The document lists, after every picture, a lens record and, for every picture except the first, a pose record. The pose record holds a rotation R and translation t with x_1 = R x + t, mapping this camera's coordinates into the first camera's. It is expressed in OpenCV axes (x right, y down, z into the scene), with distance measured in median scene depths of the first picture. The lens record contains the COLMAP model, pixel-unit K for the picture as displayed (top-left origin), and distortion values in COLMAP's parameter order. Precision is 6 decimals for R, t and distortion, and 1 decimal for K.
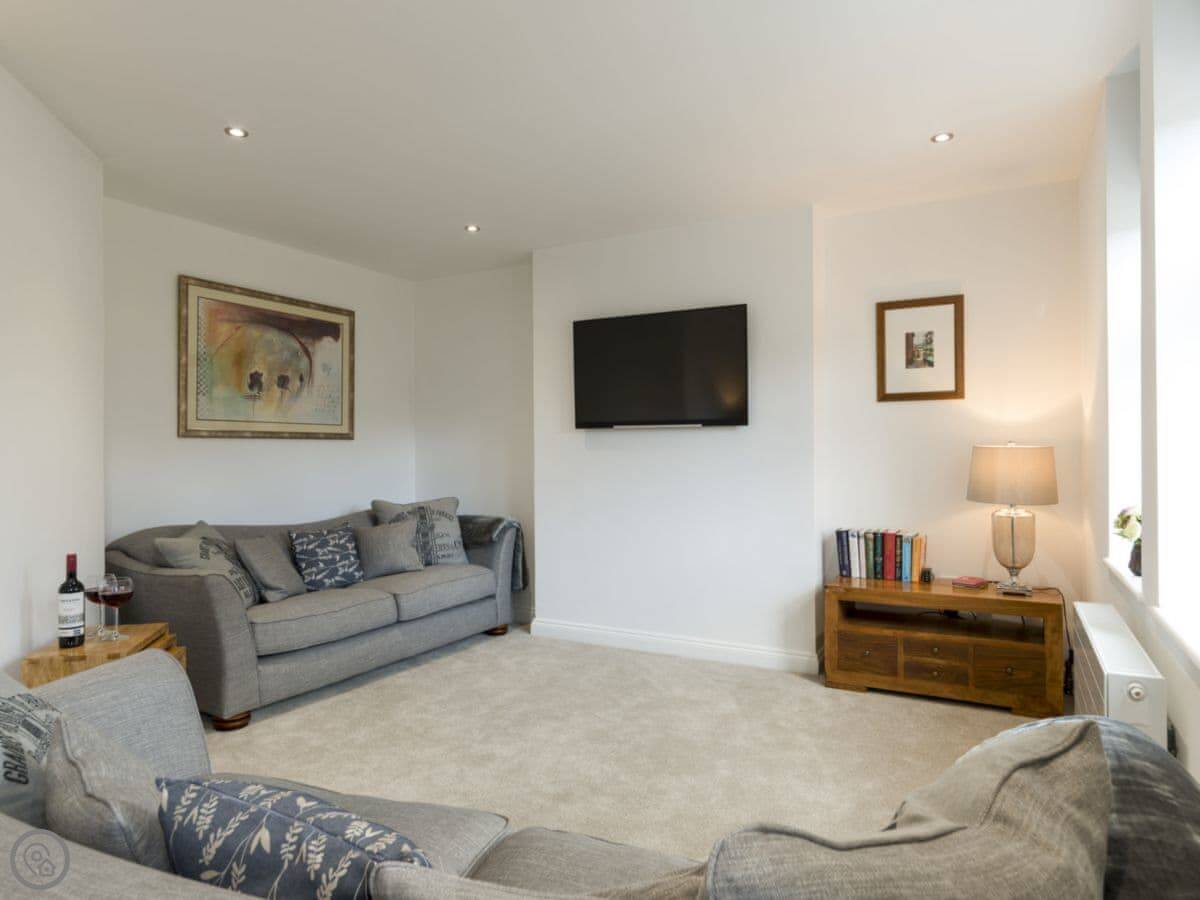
lens RADIAL K [[626.5, 0, 600.0], [0, 626.5, 450.0], [0, 0, 1]] dist [-0.002164, -0.000596]
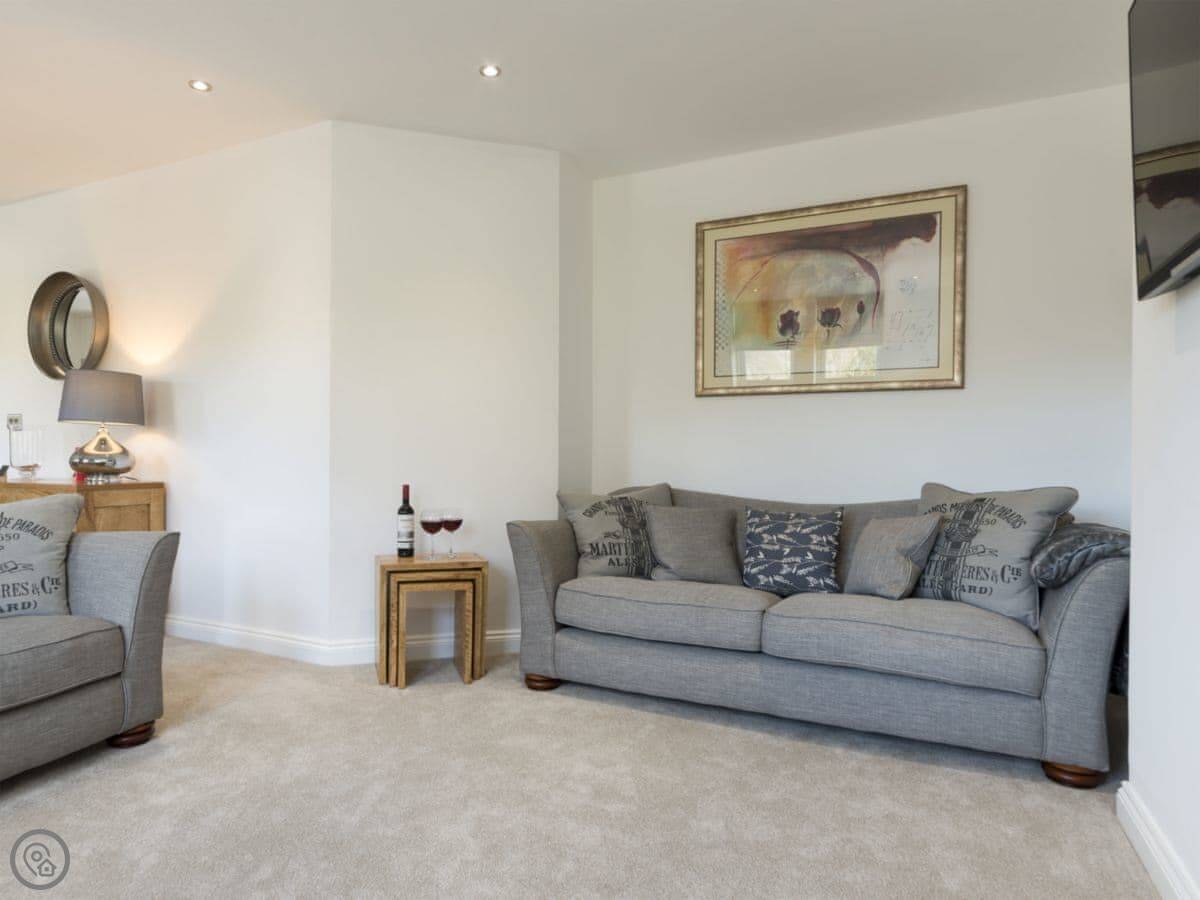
lens RADIAL K [[723.2, 0, 580.1], [0, 723.2, 462.3], [0, 0, 1]] dist [0.005350, 0.001217]
pose [[0.105766, 0.021166, -0.994166, 0.378421], [0.004988, 0.999750, 0.021816, 0.051178], [0.994379, -0.007266, 0.105634, 0.678467]]
